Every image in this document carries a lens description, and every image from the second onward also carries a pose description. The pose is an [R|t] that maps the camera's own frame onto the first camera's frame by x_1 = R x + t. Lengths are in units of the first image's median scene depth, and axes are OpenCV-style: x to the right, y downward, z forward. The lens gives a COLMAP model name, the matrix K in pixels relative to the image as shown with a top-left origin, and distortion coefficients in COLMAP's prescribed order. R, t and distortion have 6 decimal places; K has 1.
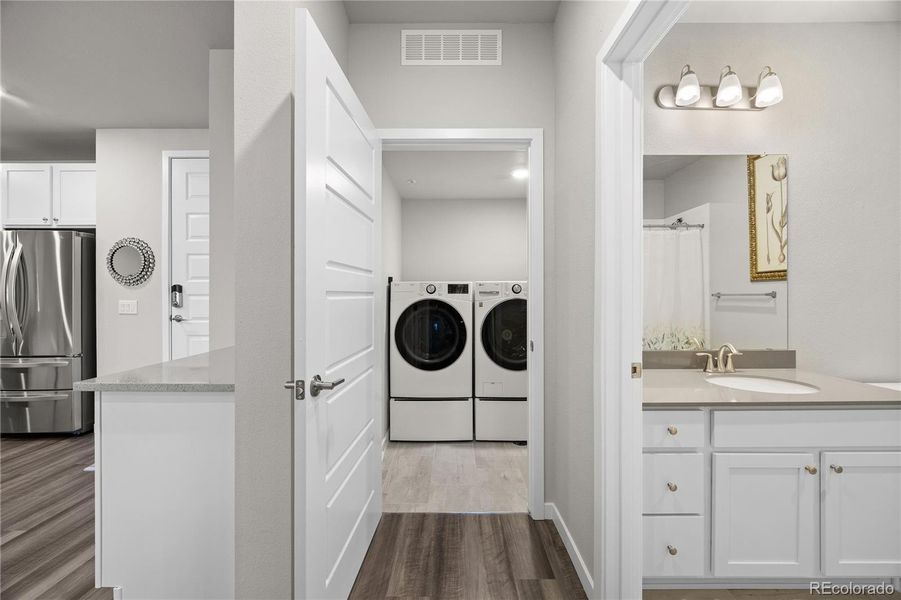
lens RADIAL K [[349.9, 0, 453.7], [0, 349.9, 293.2], [0, 0, 1]] dist [-0.000768, -0.000580]
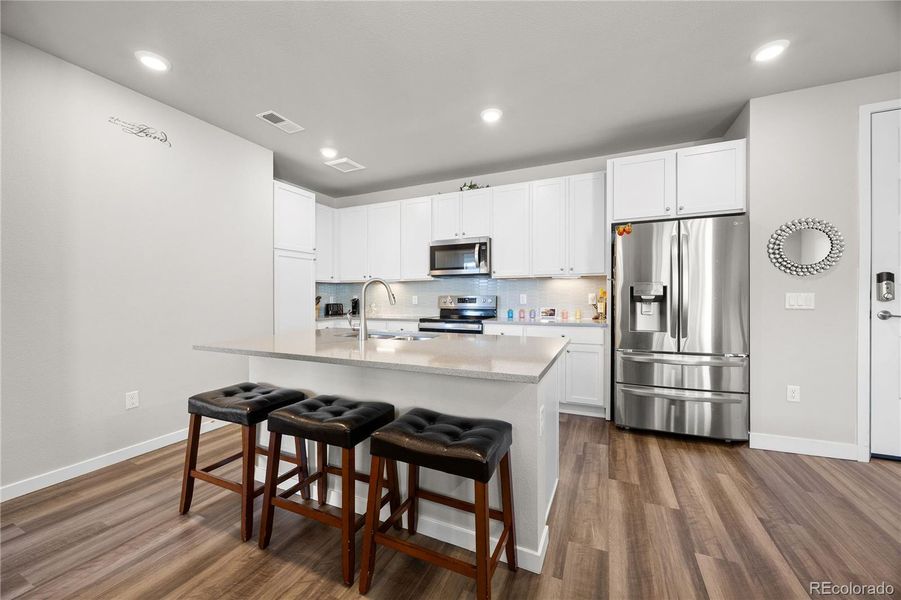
lens RADIAL K [[349.9, 0, 452.4], [0, 349.9, 297.0], [0, 0, 1]] dist [-0.000768, -0.000580]
pose [[0.912299, -0.005142, -0.409492, -1.352481], [0.007067, 0.999970, 0.003189, 0.021660], [0.409464, -0.005804, 0.912308, -0.112947]]
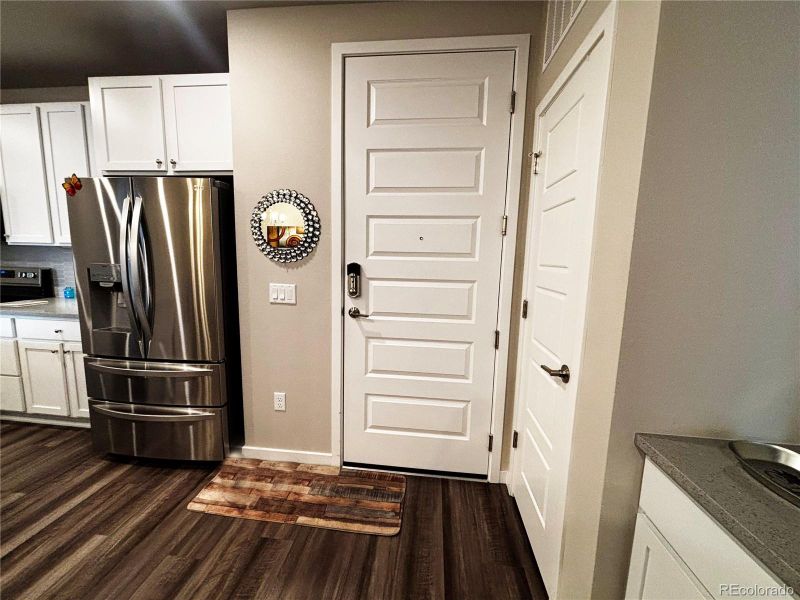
lens RADIAL K [[321.7, 0, 398.0], [0, 321.7, 299.1], [0, 0, 1]] dist [0.002121, -0.001333]
pose [[0.994259, 0.038517, -0.099823, -0.641377], [-0.025315, 0.991151, 0.130299, -0.038420], [0.103958, -0.127024, 0.986437, 0.394344]]
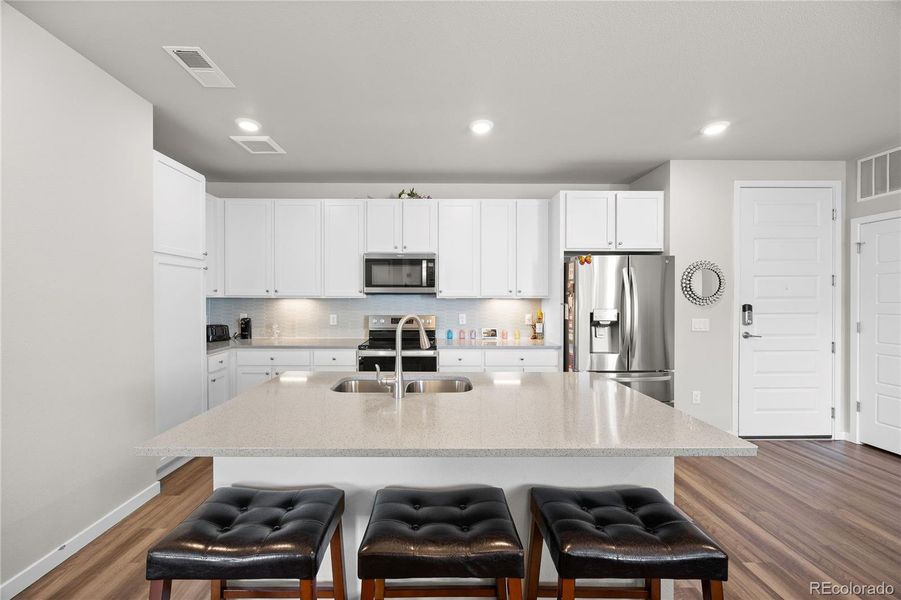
lens RADIAL K [[349.9, 0, 445.9], [0, 349.9, 302.9], [0, 0, 1]] dist [-0.000768, -0.000580]
pose [[0.999873, 0.001284, 0.015884, -1.741503], [-0.001439, 0.999951, 0.009772, -0.038002], [-0.015870, -0.009794, 0.999826, -0.073572]]
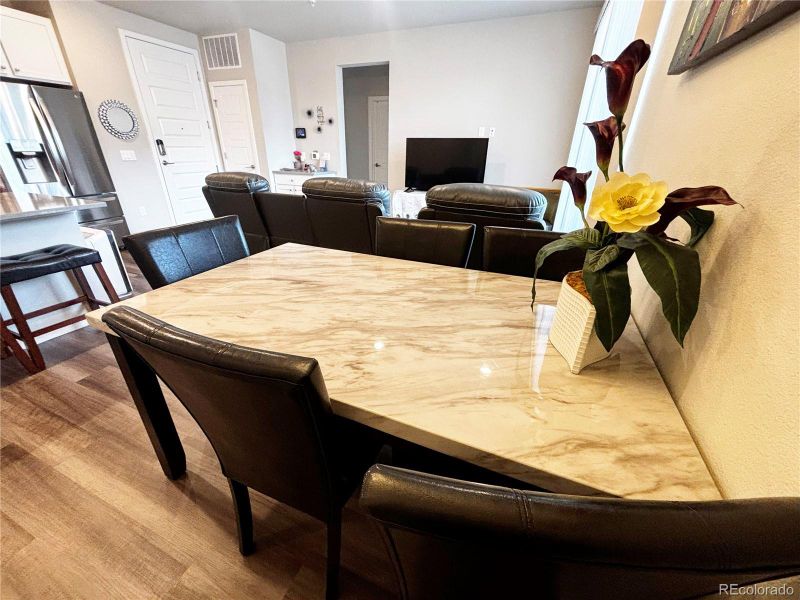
lens RADIAL K [[321.7, 0, 396.3], [0, 321.7, 296.7], [0, 0, 1]] dist [0.002121, -0.001333]
pose [[0.376698, -0.381863, 0.843967, -1.866382], [-0.015846, 0.908291, 0.418040, -0.004424], [-0.926201, -0.170848, 0.336100, -0.581556]]
